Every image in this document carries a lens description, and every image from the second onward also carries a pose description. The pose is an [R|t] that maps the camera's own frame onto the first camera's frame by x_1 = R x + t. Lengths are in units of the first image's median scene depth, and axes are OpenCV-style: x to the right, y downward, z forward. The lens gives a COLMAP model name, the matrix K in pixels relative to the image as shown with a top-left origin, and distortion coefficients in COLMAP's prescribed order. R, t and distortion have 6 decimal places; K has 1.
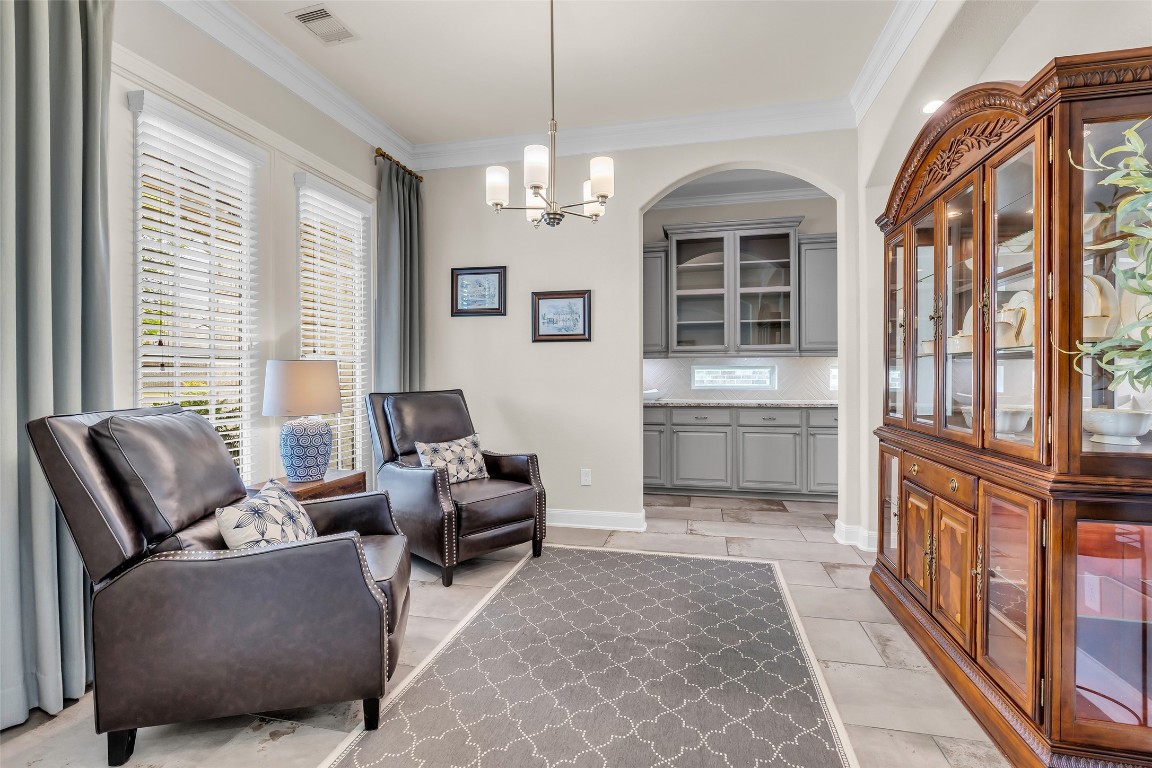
lens RADIAL K [[530.6, 0, 574.0], [0, 530.6, 381.2], [0, 0, 1]] dist [-0.013917, 0.003771]
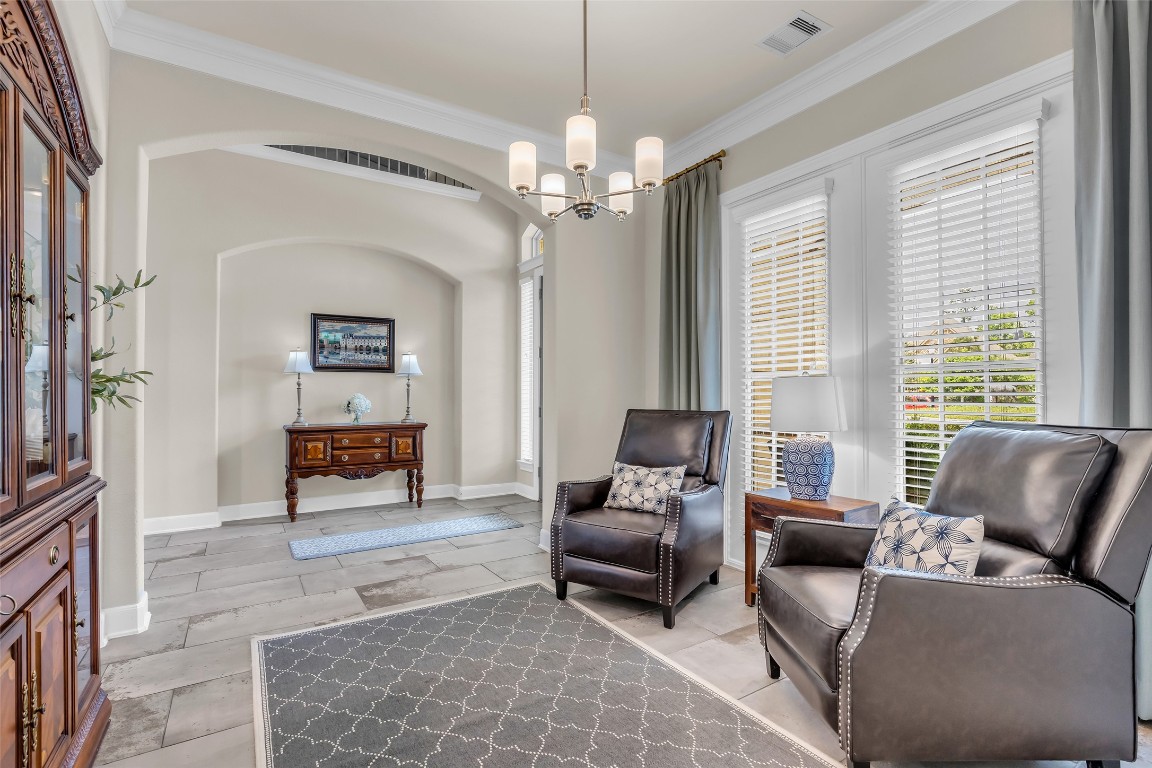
lens RADIAL K [[530.6, 0, 570.2], [0, 530.6, 389.8], [0, 0, 1]] dist [-0.013917, 0.003771]
pose [[-0.697902, 0.002323, -0.716190, 0.718187], [-0.005580, 0.999947, 0.008681, -0.033332], [0.716172, 0.010054, -0.697852, 1.915495]]
